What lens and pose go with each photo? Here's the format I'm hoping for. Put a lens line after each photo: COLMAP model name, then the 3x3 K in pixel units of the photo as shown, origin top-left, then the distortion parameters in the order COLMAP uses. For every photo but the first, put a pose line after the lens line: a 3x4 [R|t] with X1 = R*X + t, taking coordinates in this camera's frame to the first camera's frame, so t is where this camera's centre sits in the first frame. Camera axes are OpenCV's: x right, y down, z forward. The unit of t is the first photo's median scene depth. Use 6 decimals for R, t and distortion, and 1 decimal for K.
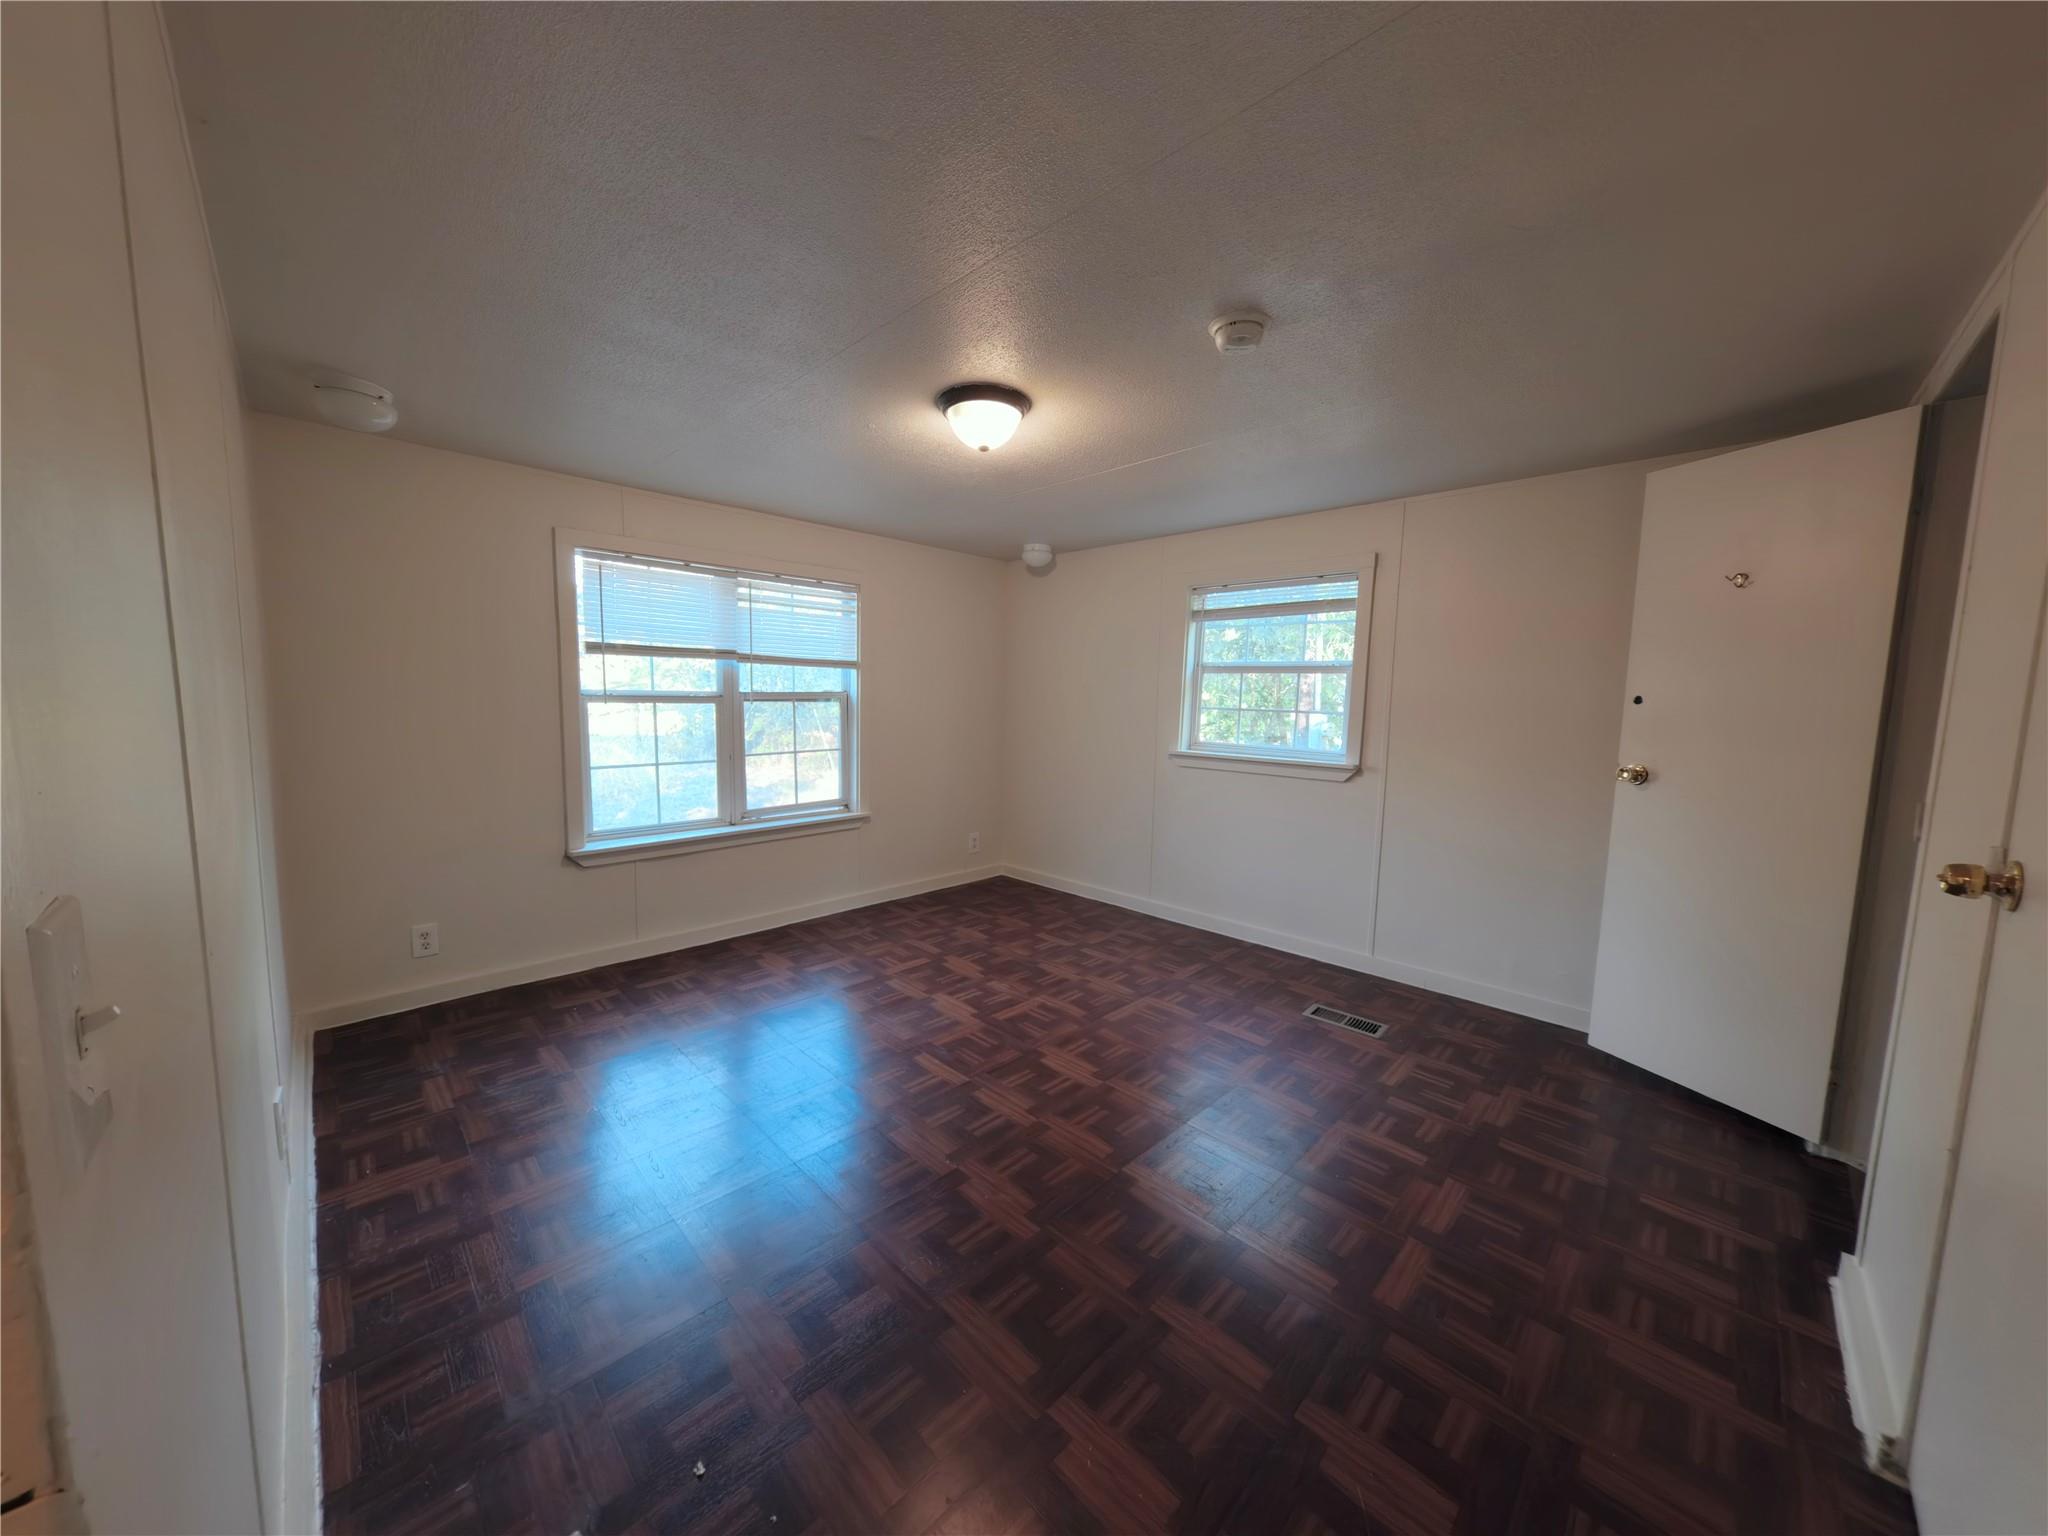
lens RADIAL K [[719.6, 0, 1024.0], [0, 719.6, 768.0], [0, 0, 1]] dist [-0.015289, 0.005101]
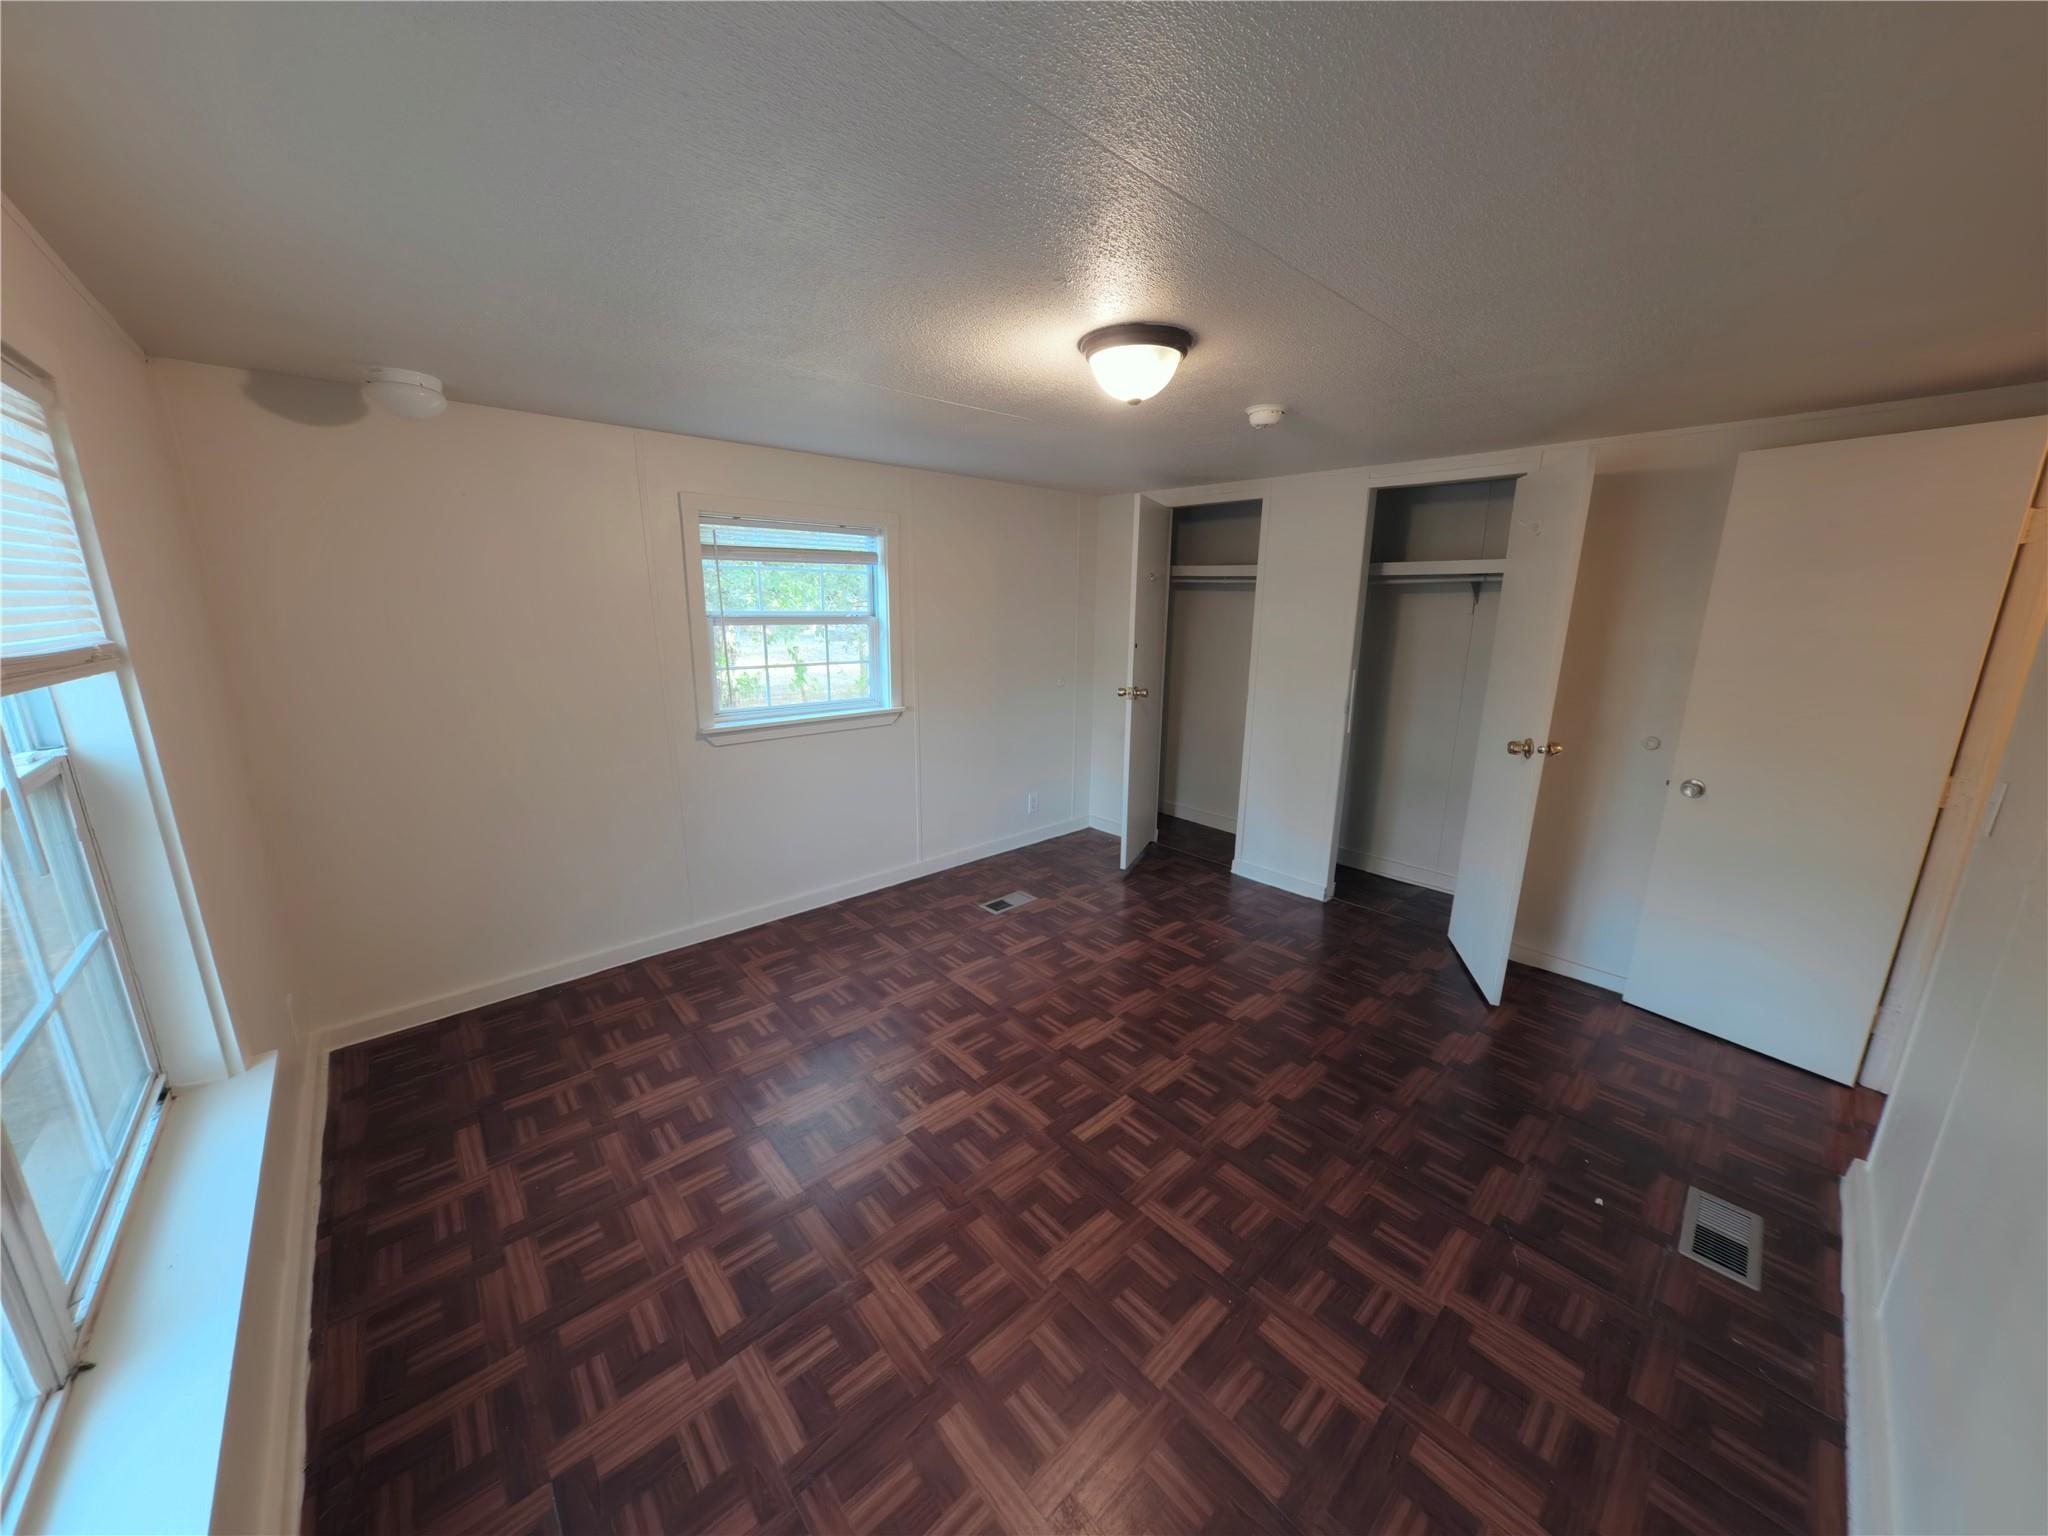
lens RADIAL K [[719.6, 0, 1024.0], [0, 719.6, 768.0], [0, 0, 1]] dist [-0.015289, 0.005101]
pose [[0.054717, -0.245634, 0.967817, -0.652011], [0.094917, 0.966160, 0.239847, -0.166828], [-0.993980, 0.078739, 0.076180, 0.740067]]
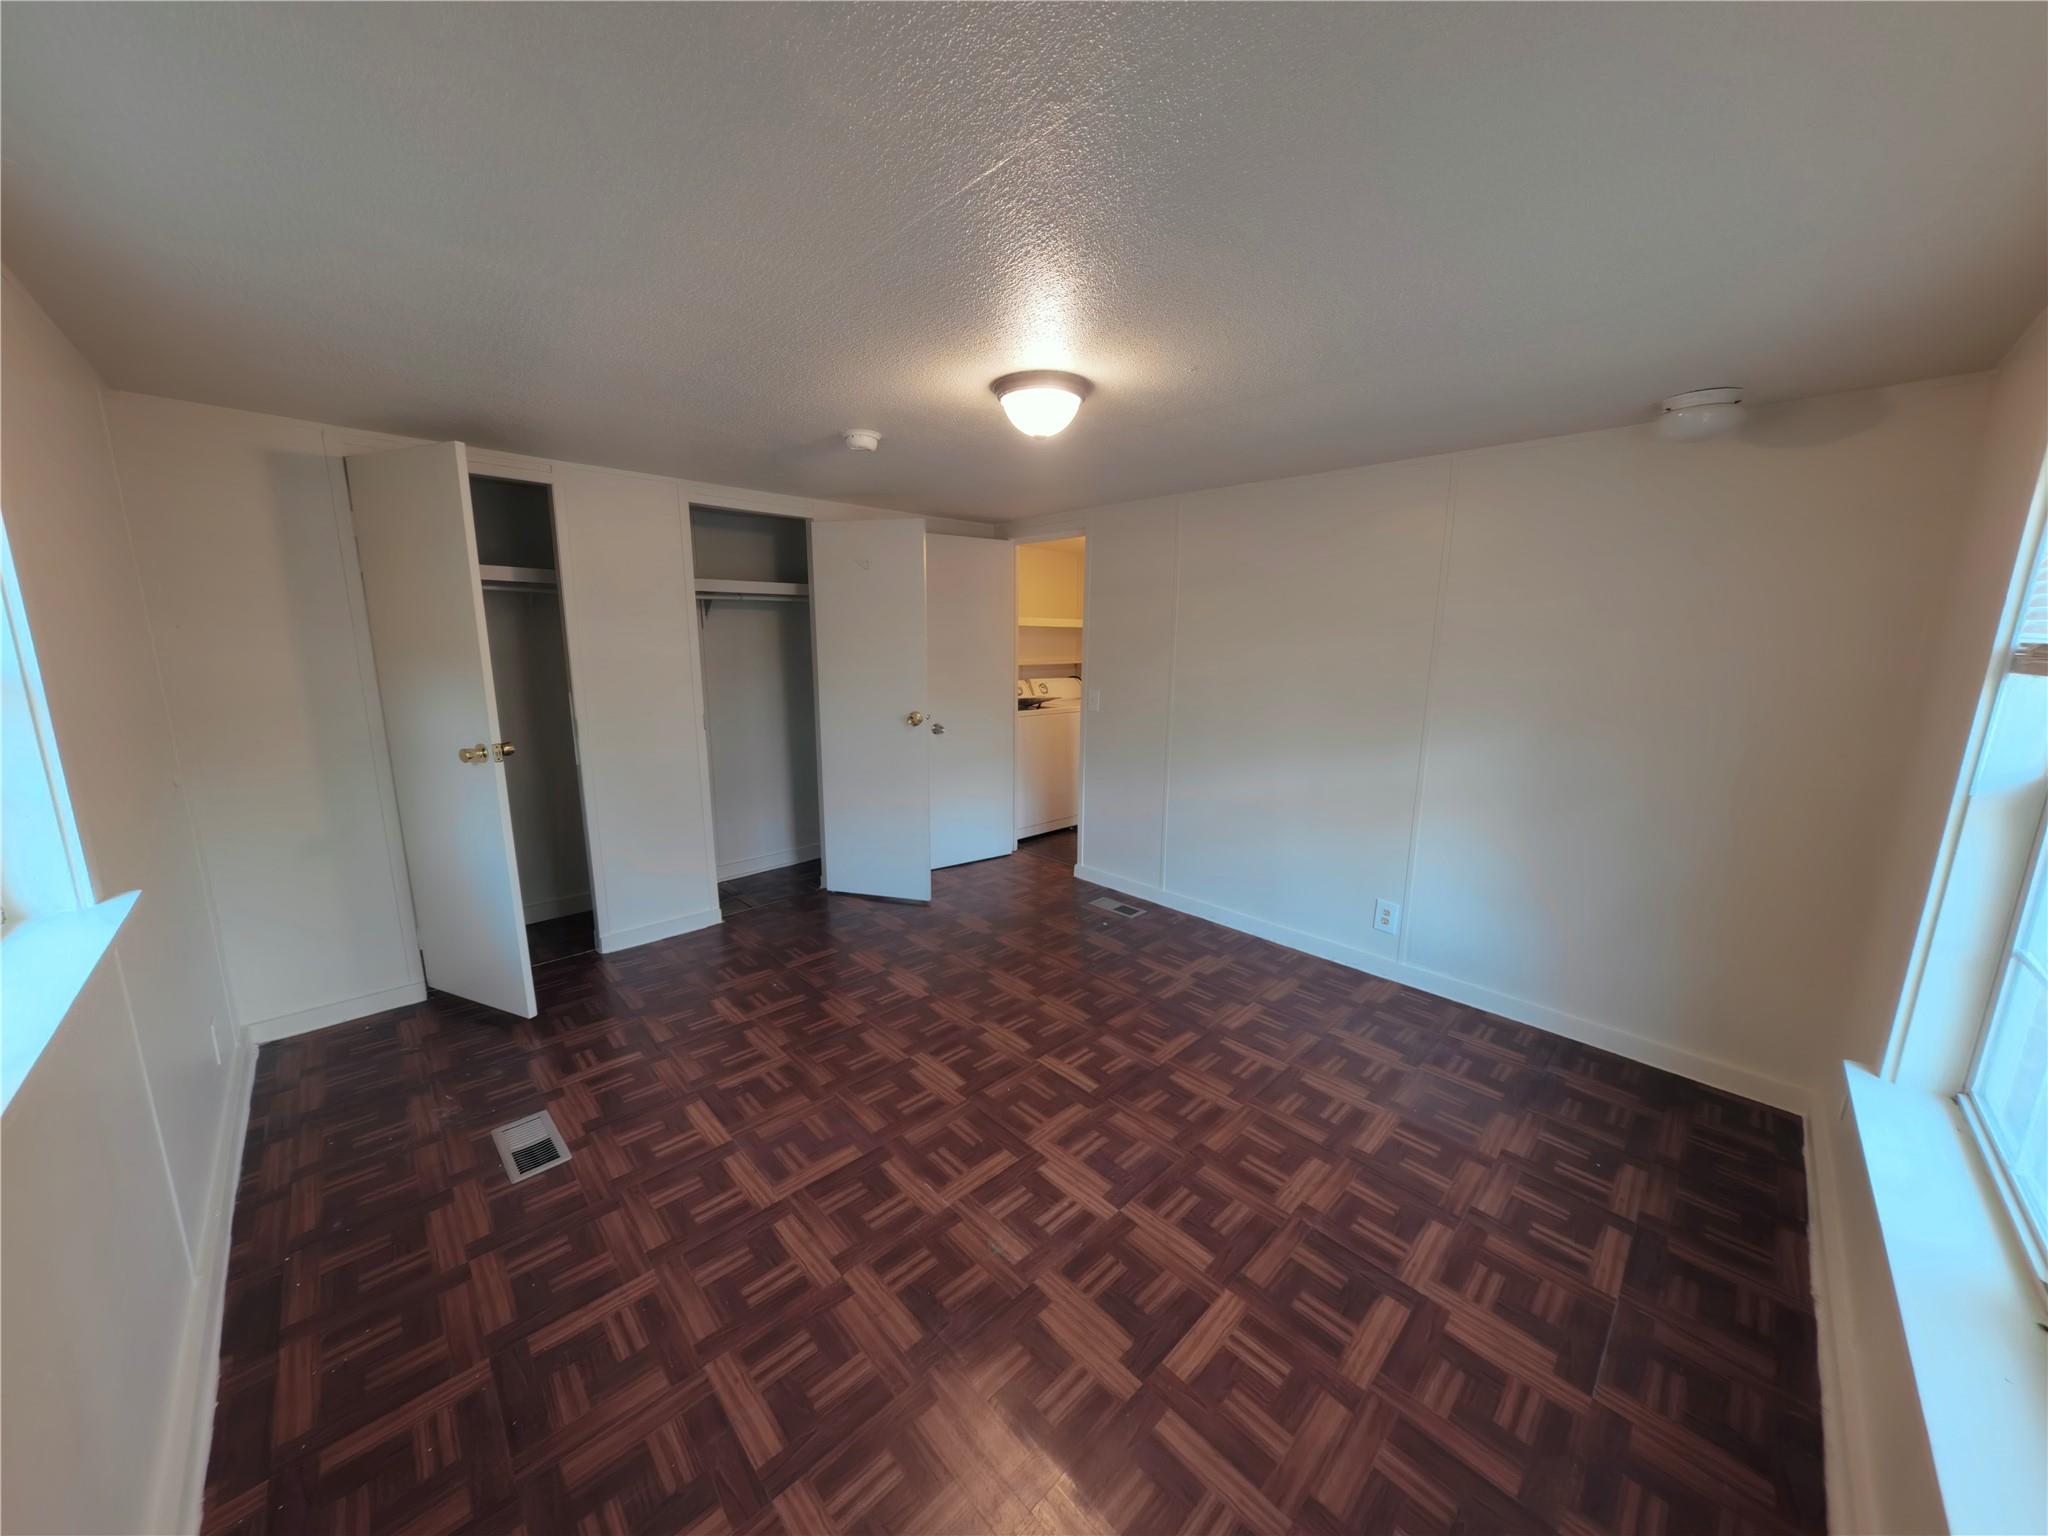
lens RADIAL K [[719.6, 0, 1024.0], [0, 719.6, 768.0], [0, 0, 1]] dist [-0.015289, 0.005101]
pose [[-0.999375, -0.032359, 0.014252, -0.042245], [-0.026984, 0.958455, 0.283965, -0.200177], [-0.022849, 0.283403, -0.958729, 1.363438]]
